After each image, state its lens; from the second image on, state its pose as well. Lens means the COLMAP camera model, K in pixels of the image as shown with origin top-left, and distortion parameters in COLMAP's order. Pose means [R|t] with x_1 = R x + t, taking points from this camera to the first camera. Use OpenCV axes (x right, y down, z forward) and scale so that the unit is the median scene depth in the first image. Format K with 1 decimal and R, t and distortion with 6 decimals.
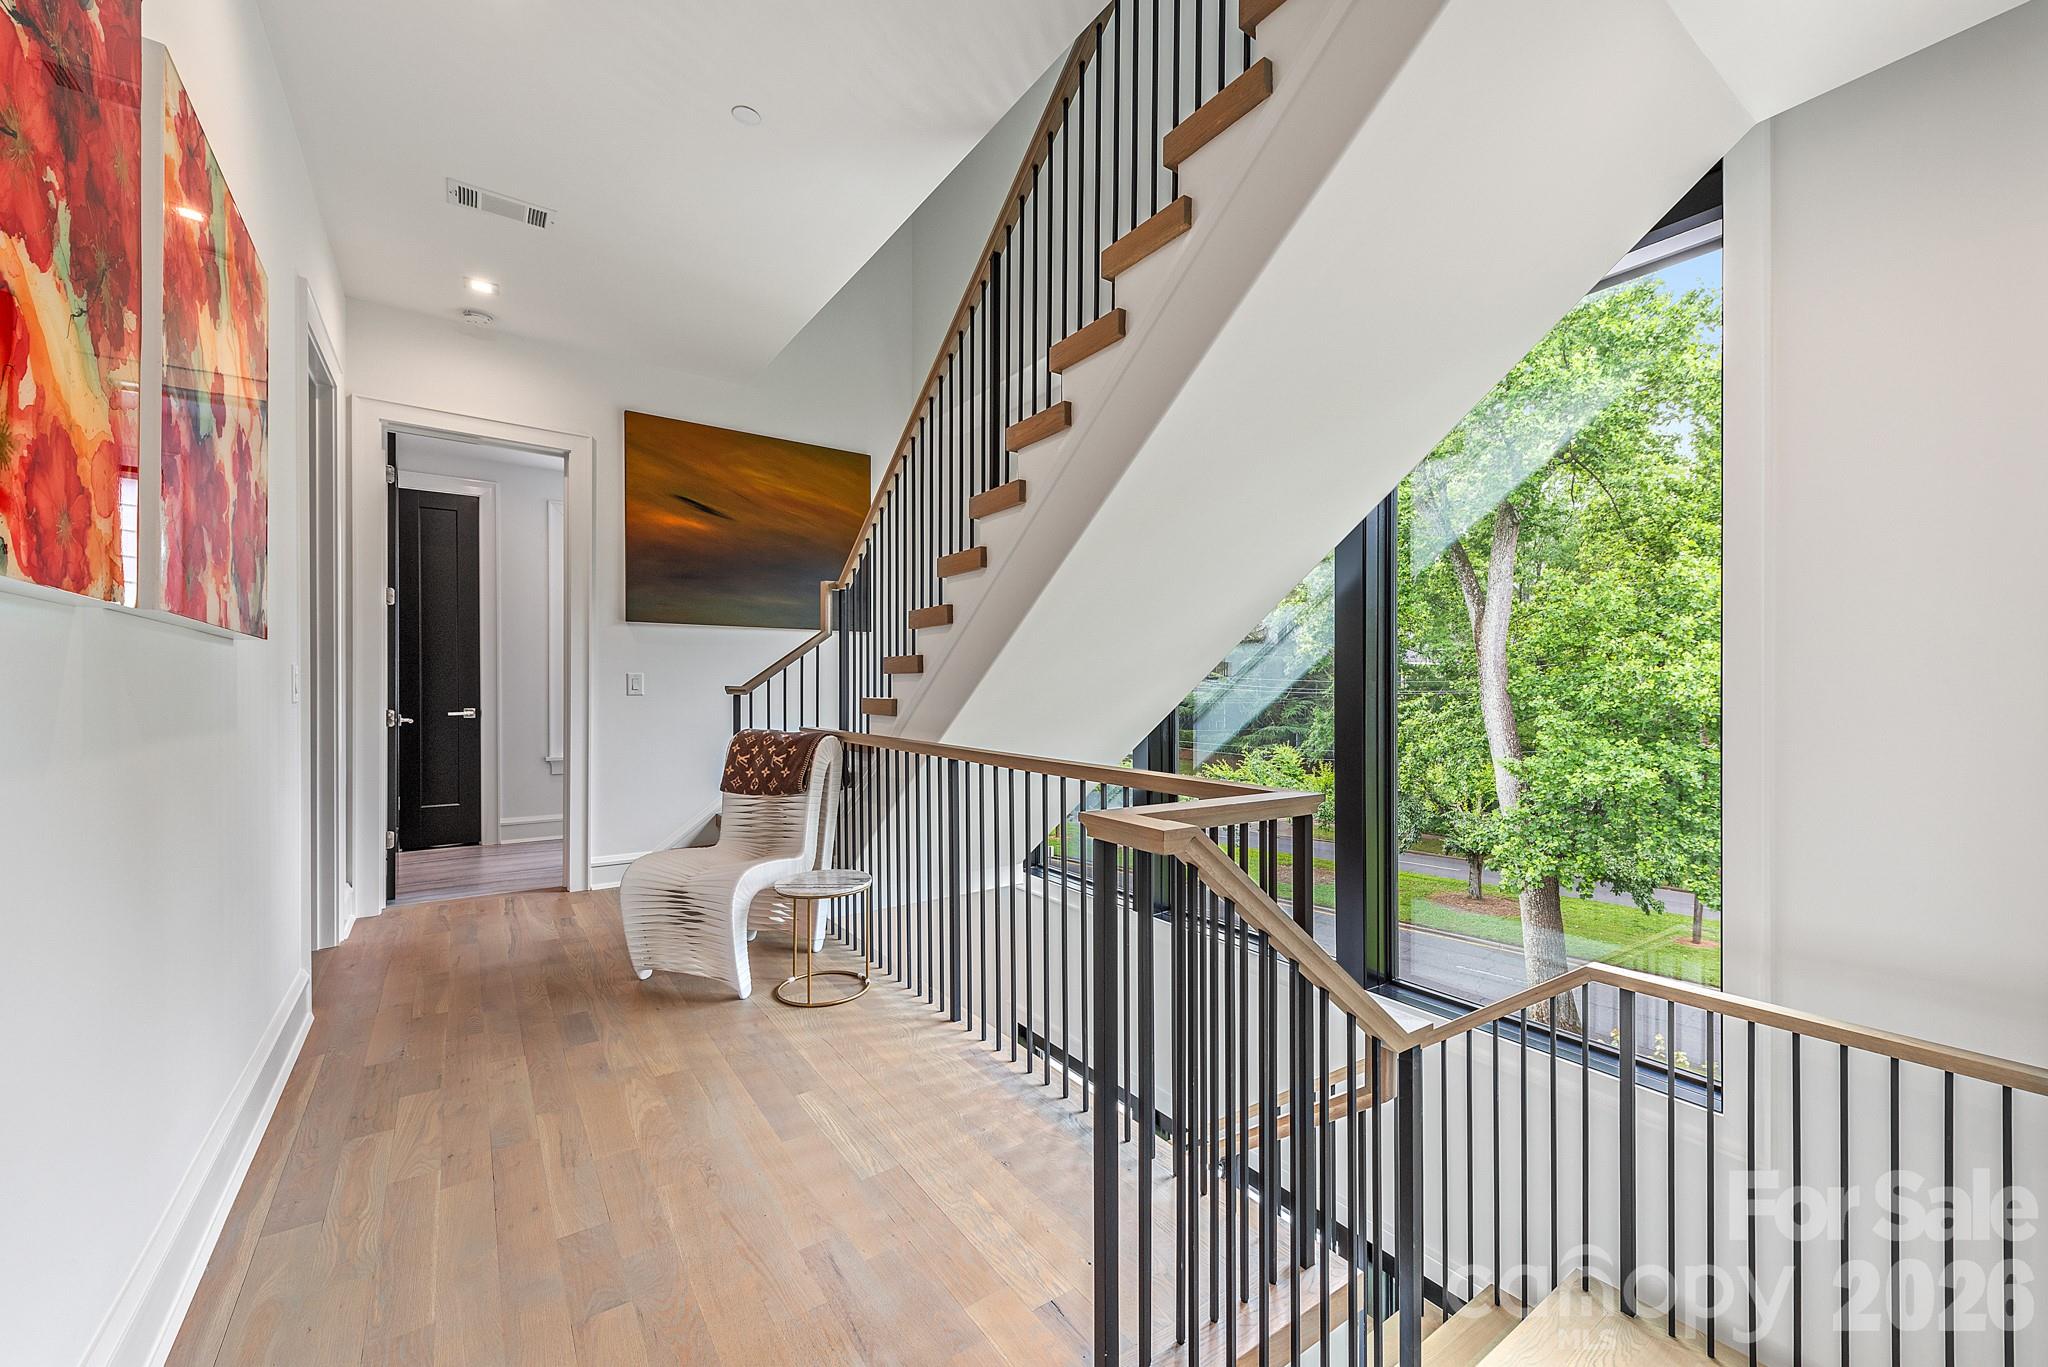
lens RADIAL K [[801.2, 0, 1032.0], [0, 801.2, 685.2], [0, 0, 1]] dist [0.004931, -0.000584]
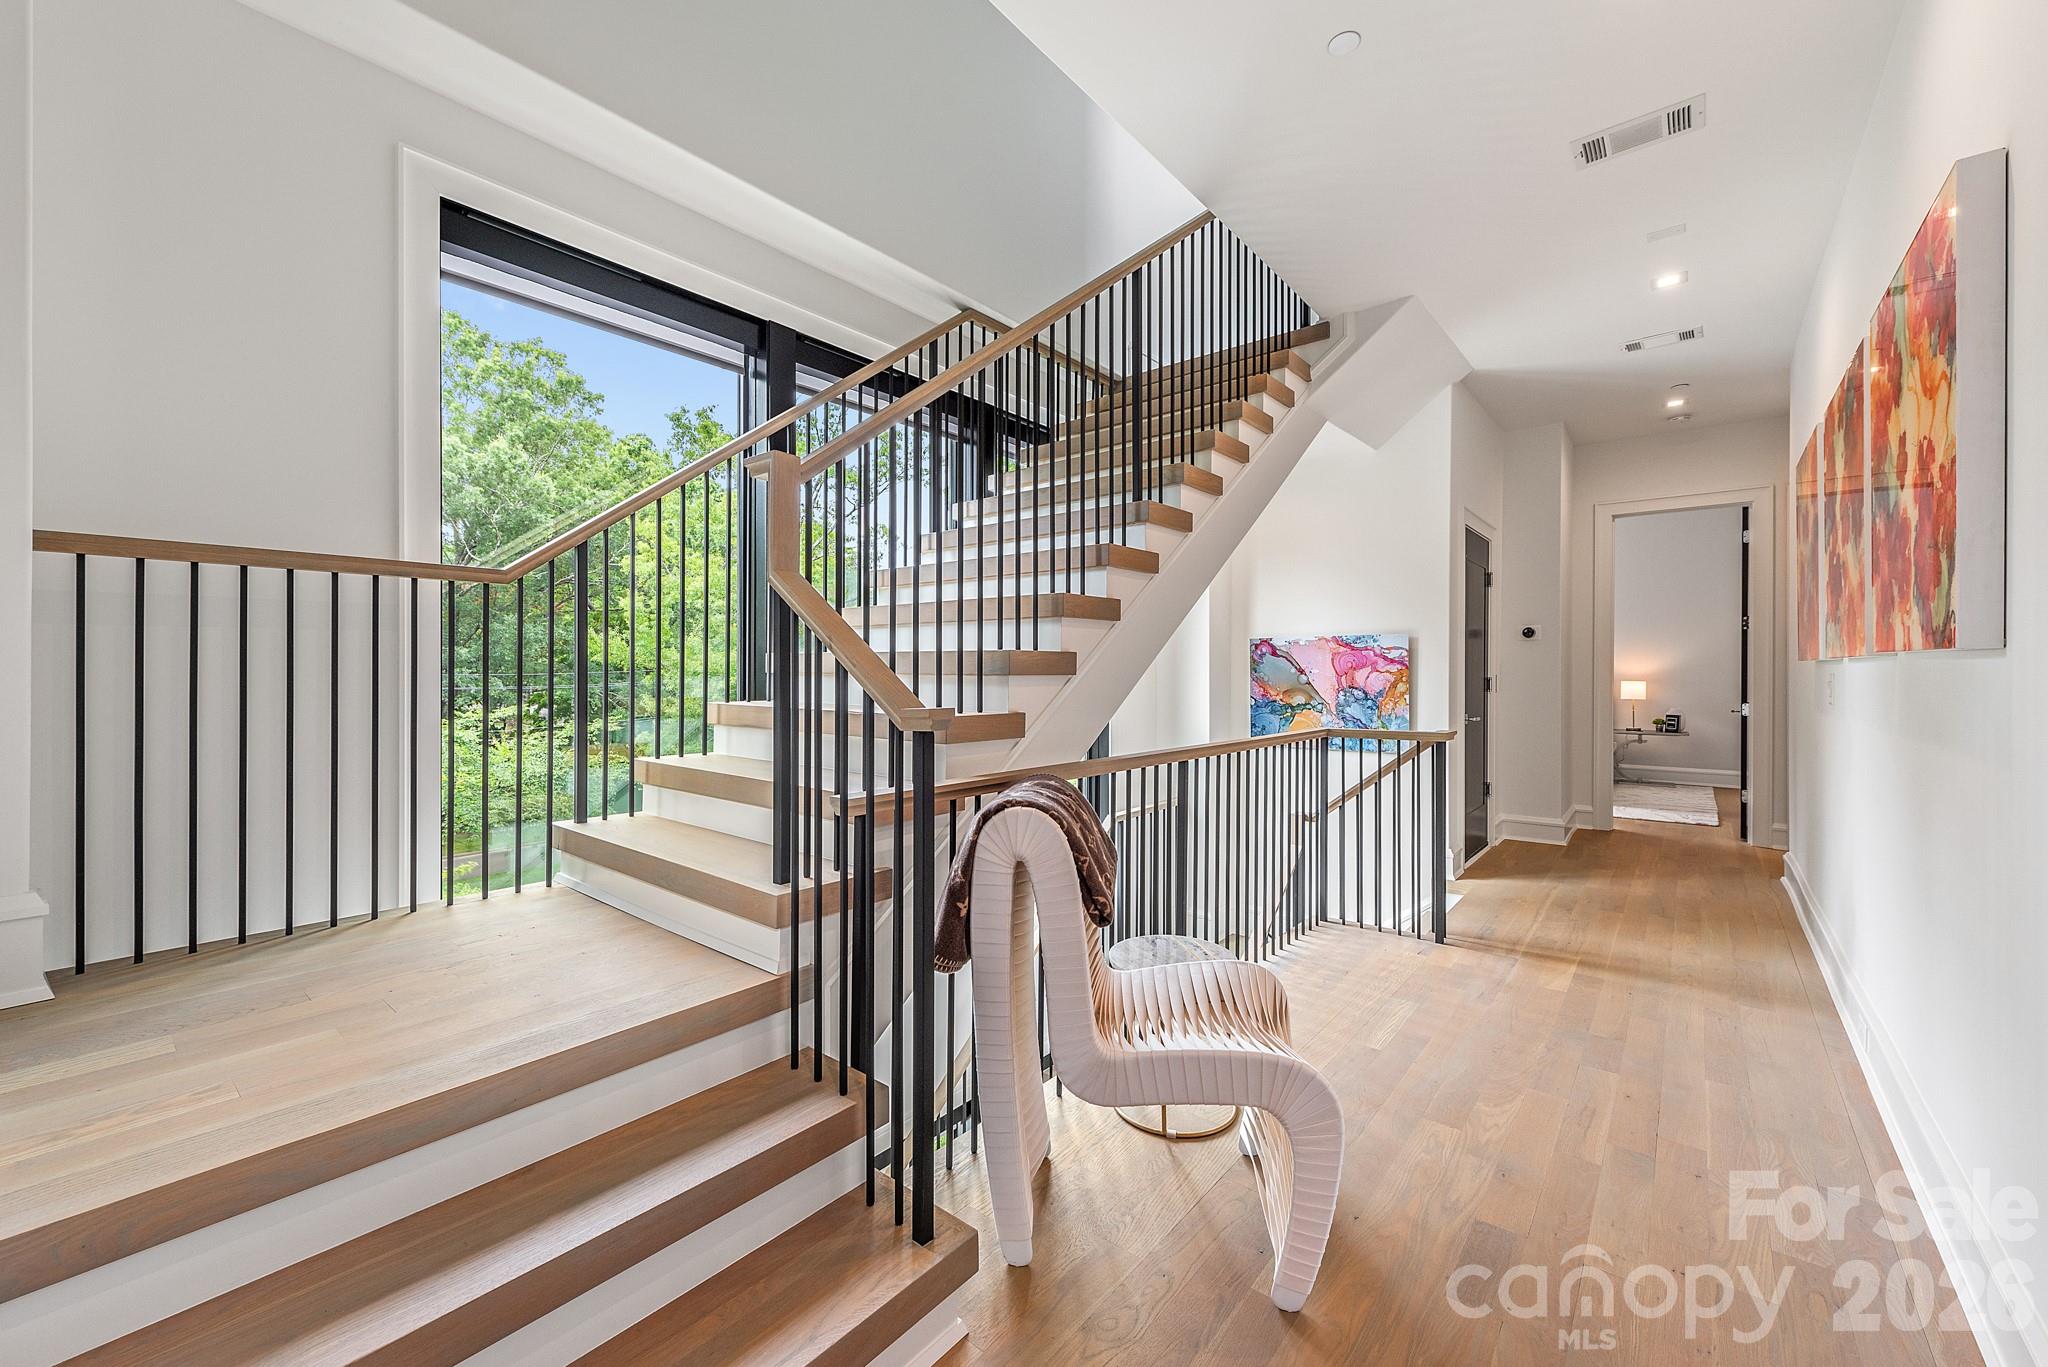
lens RADIAL K [[801.2, 0, 1032.0], [0, 801.2, 685.2], [0, 0, 1]] dist [0.004931, -0.000584]
pose [[-0.260570, -0.013084, 0.965366, -1.391170], [-0.001204, 0.999912, 0.013227, -0.025484], [-0.965454, 0.002284, -0.260563, 1.955700]]
